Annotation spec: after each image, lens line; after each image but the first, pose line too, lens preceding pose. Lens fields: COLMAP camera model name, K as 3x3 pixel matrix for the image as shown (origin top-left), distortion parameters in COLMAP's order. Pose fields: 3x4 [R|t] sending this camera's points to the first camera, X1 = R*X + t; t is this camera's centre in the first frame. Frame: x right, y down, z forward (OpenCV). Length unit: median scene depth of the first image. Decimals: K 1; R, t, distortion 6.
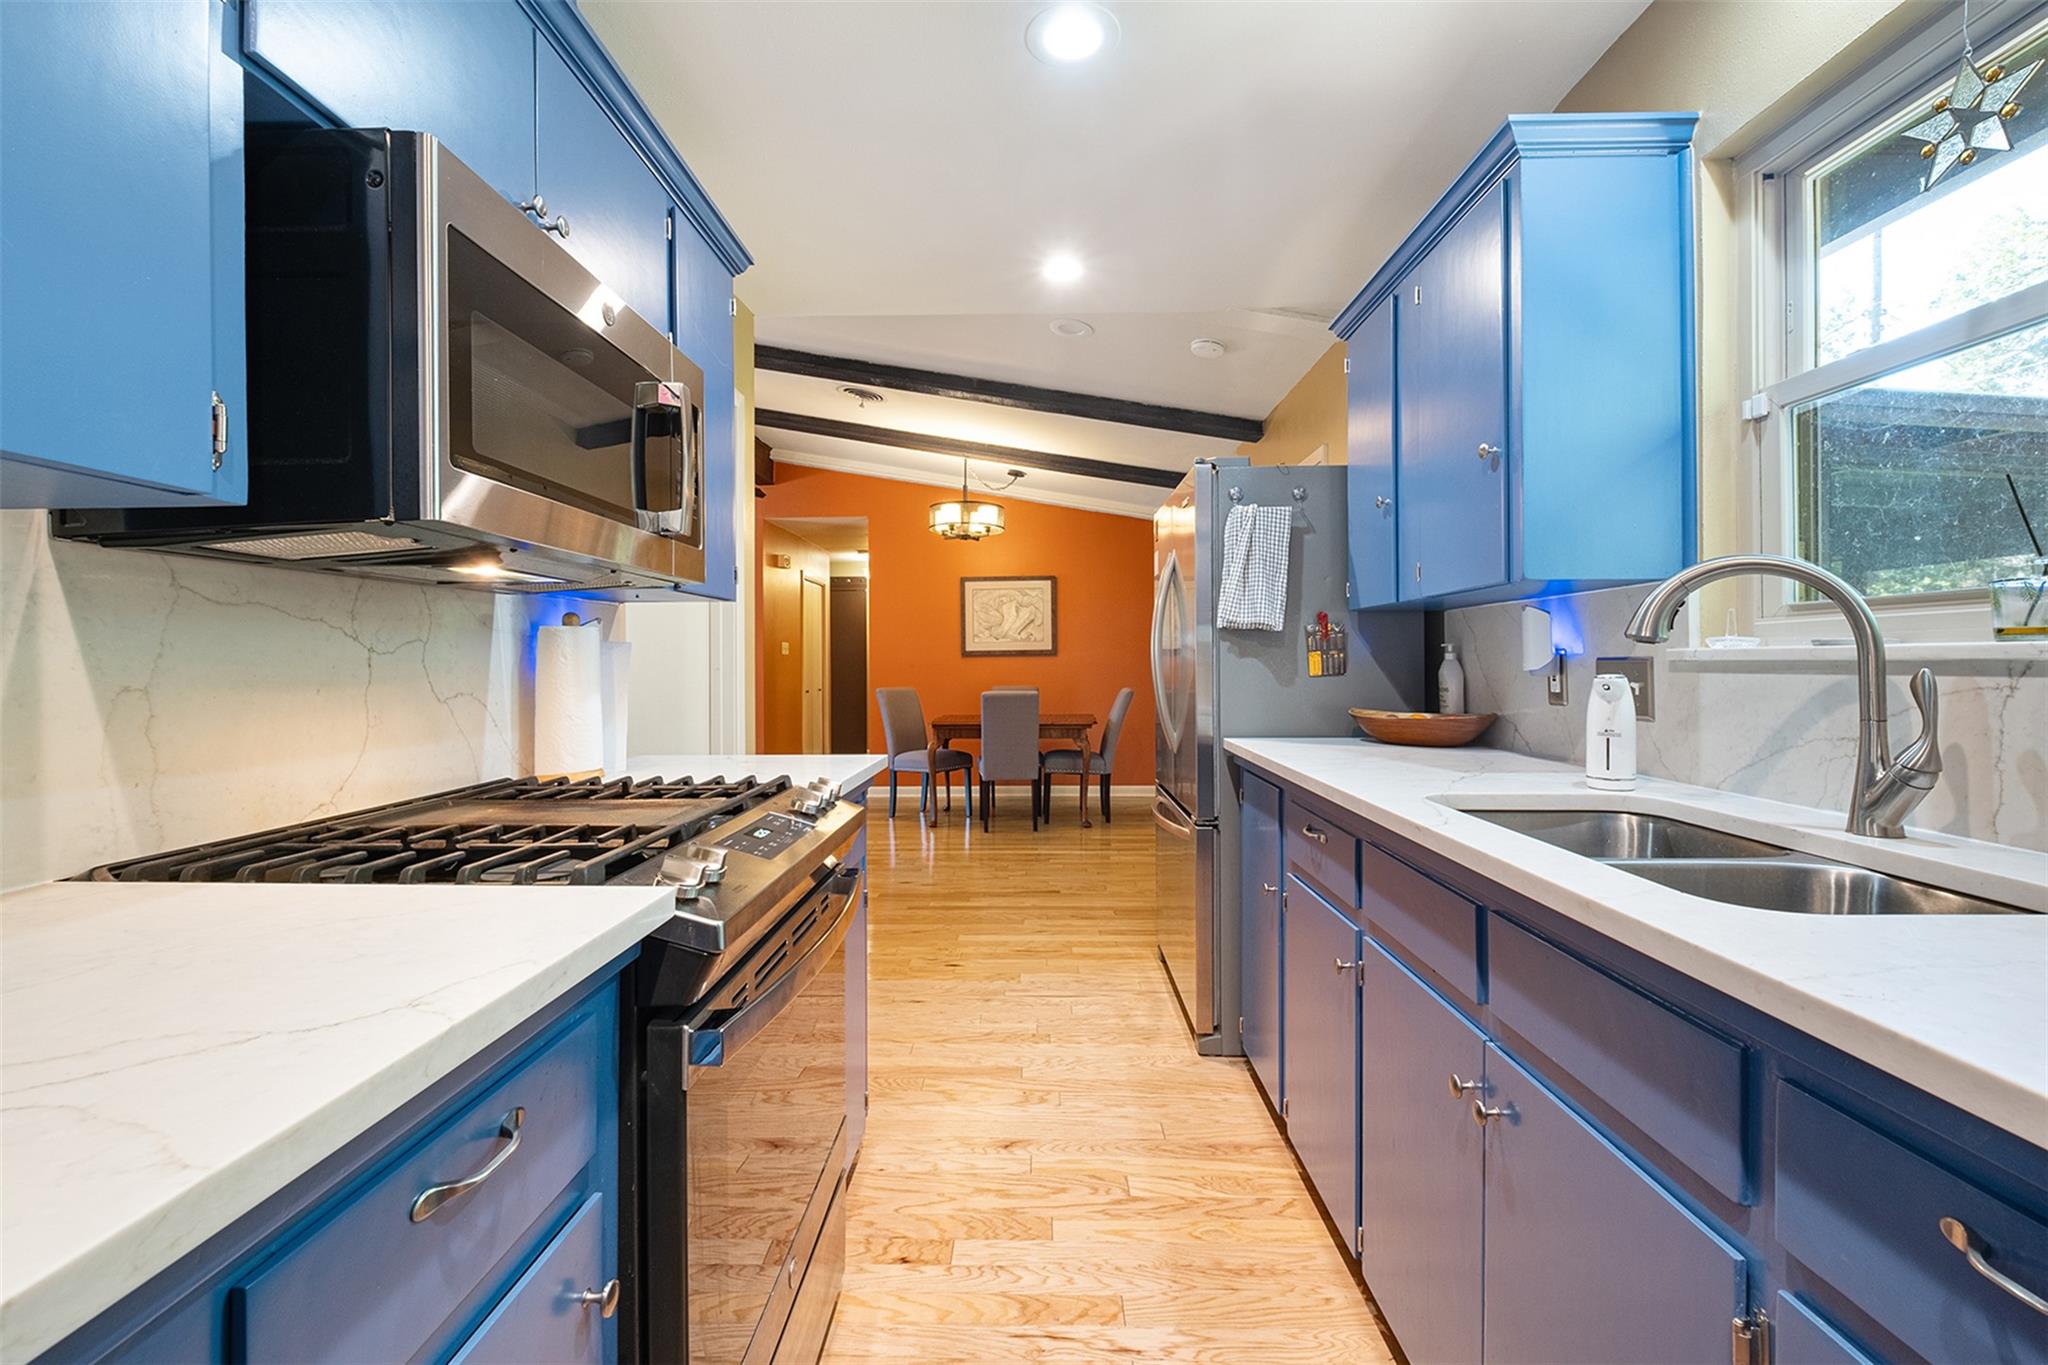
lens RADIAL K [[891.5, 0, 1021.8], [0, 891.5, 671.0], [0, 0, 1]] dist [-0.001769, -0.002334]
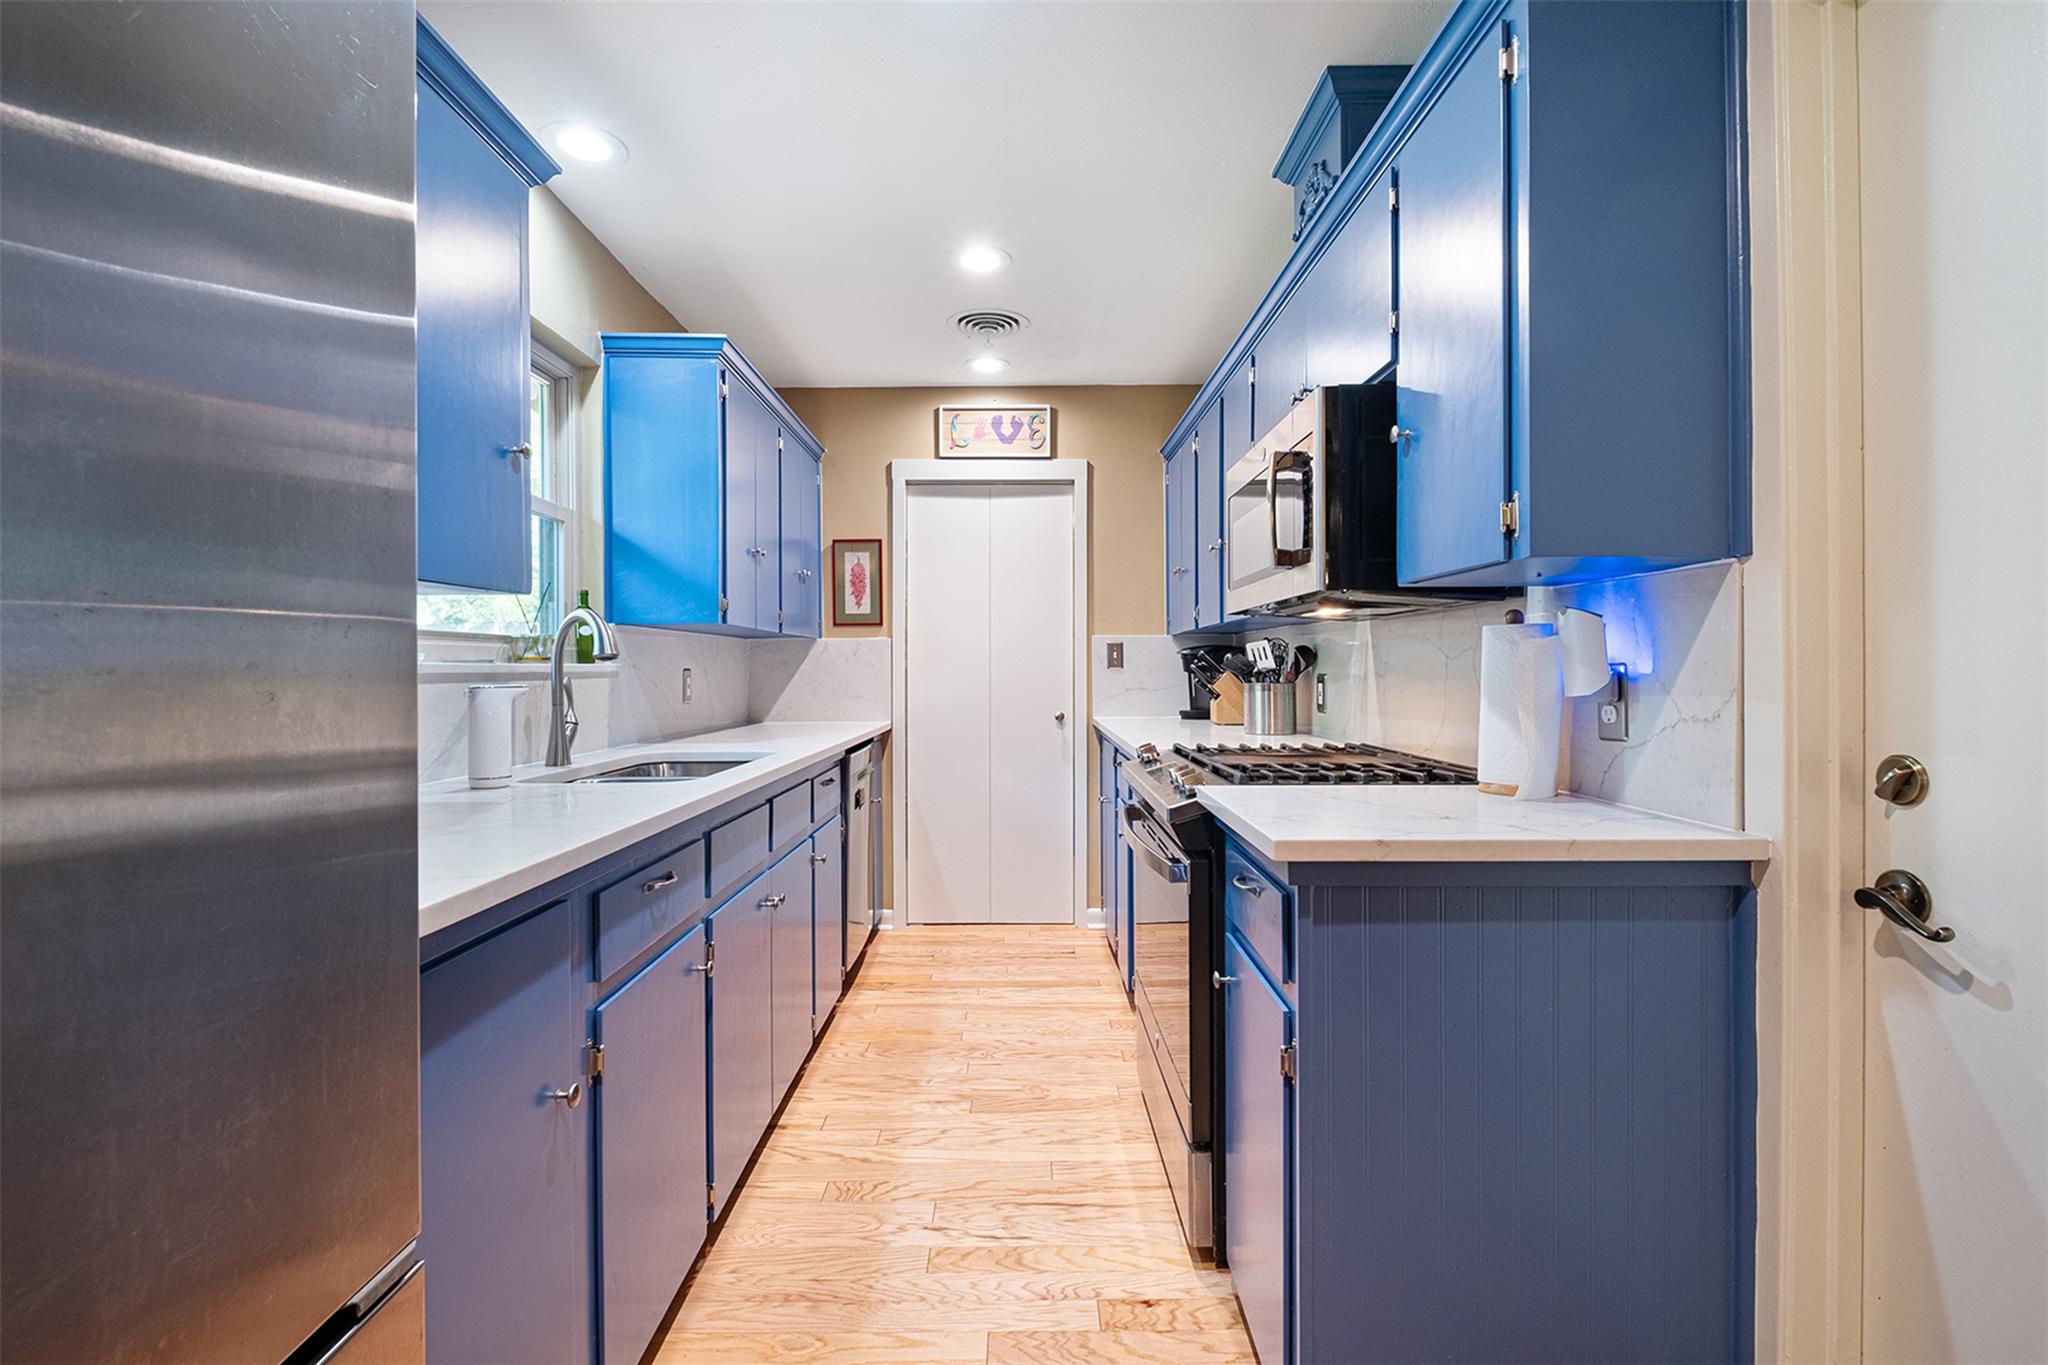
lens RADIAL K [[891.5, 0, 1023.5], [0, 891.5, 672.5], [0, 0, 1]] dist [-0.001769, -0.002334]
pose [[-0.999658, 0.009215, -0.024490, 0.017565], [0.008907, 0.999880, 0.012672, -0.019516], [0.024604, 0.012450, -0.999620, 2.112294]]
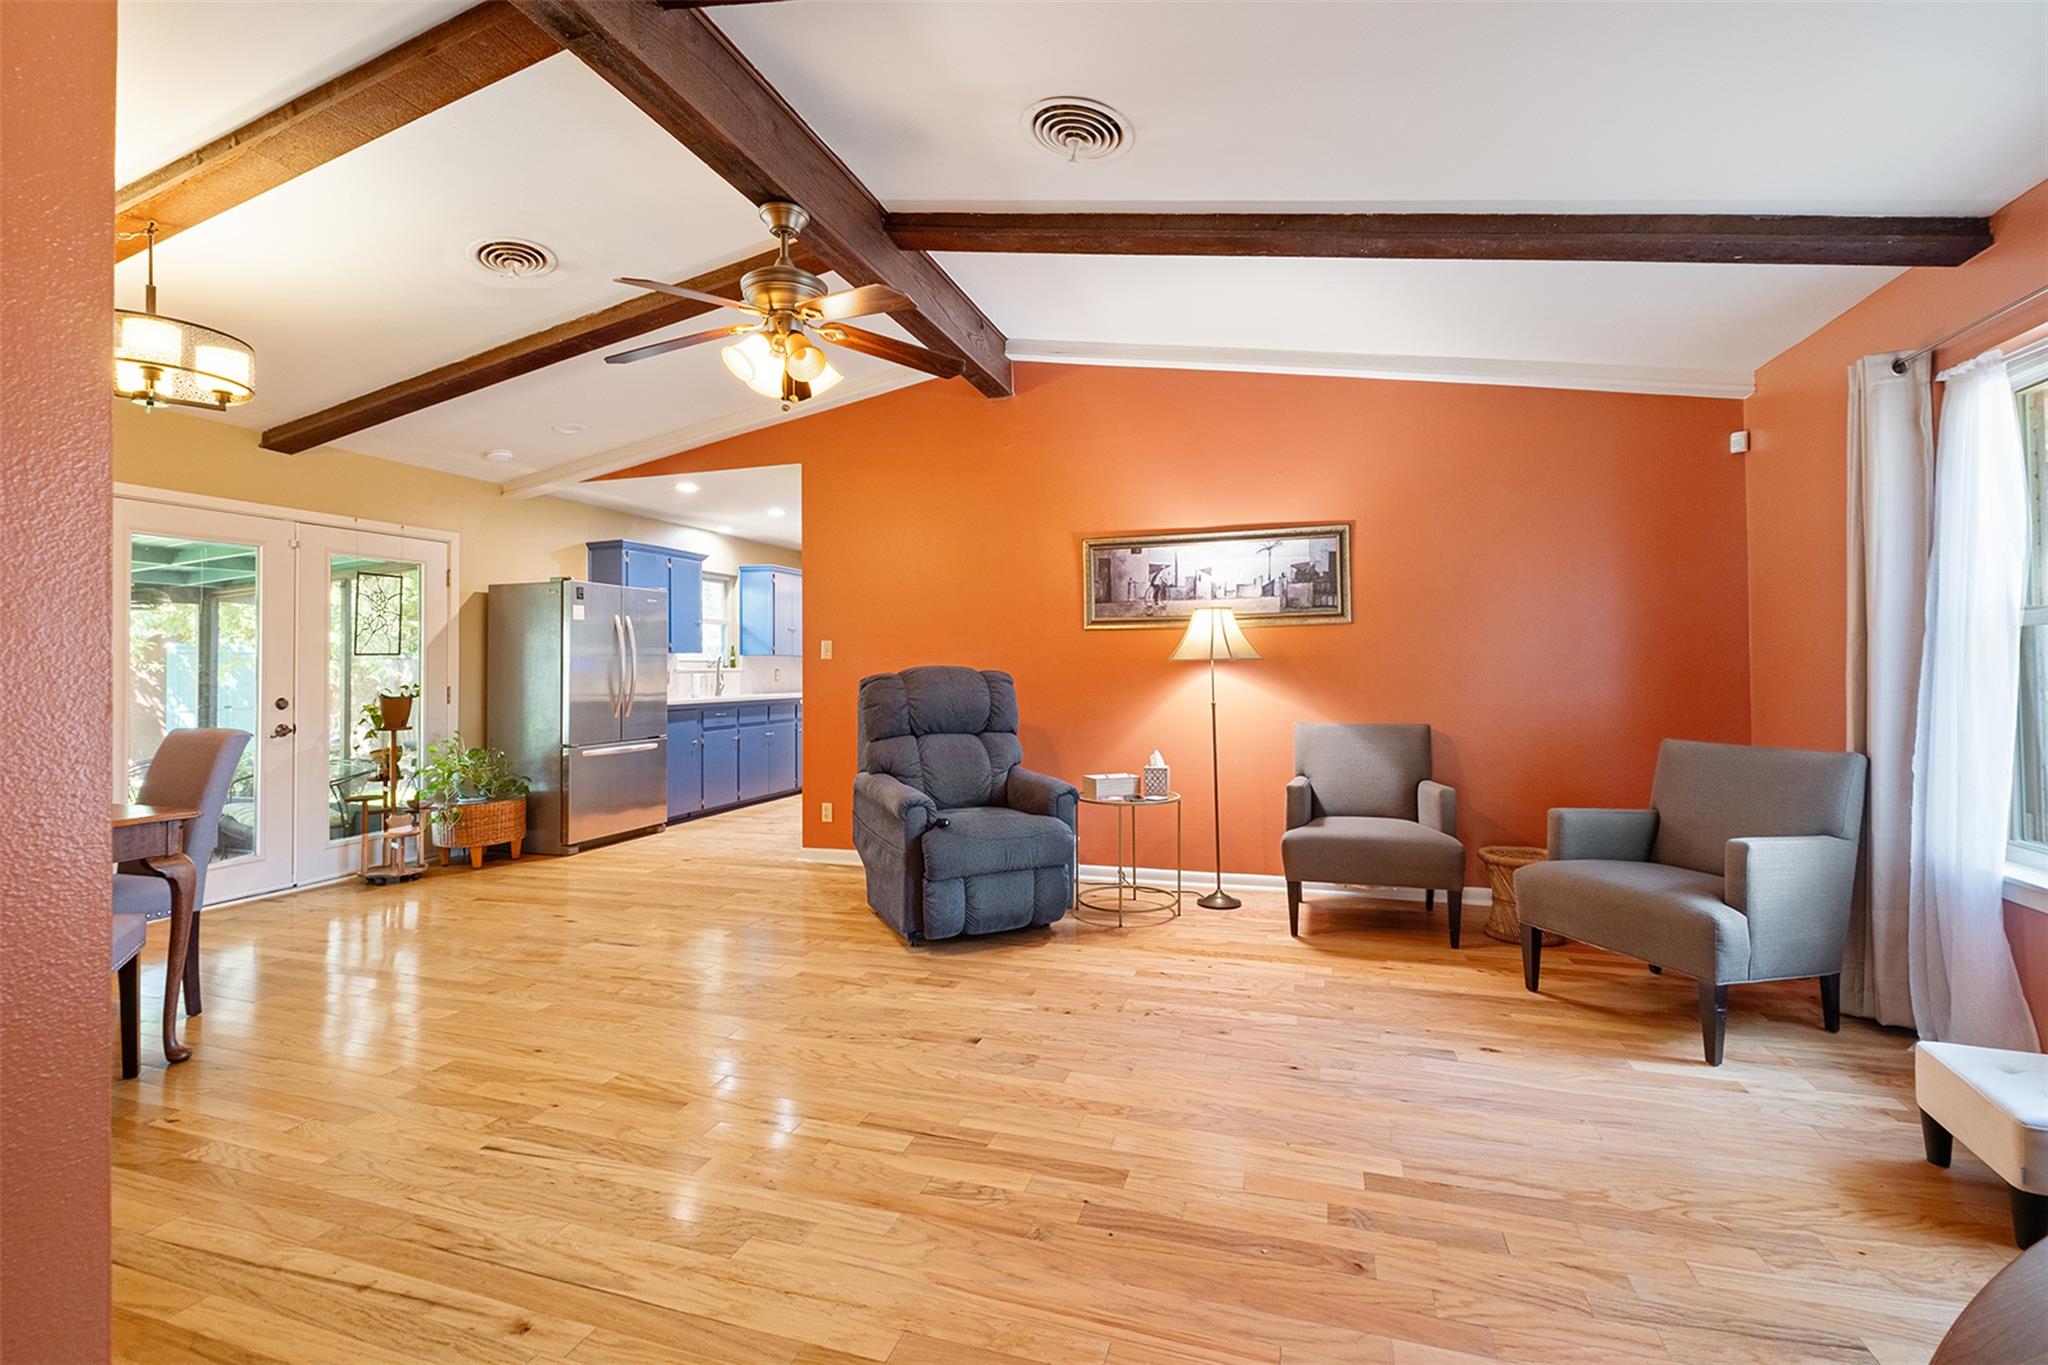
lens RADIAL K [[891.5, 0, 1025.6], [0, 891.5, 668.8], [0, 0, 1]] dist [-0.001769, -0.002334]
pose [[-0.954421, 0.004809, 0.298423, -2.417946], [0.010049, 0.999821, 0.016028, -0.085079], [-0.298293, 0.018297, -0.954299, 4.949286]]
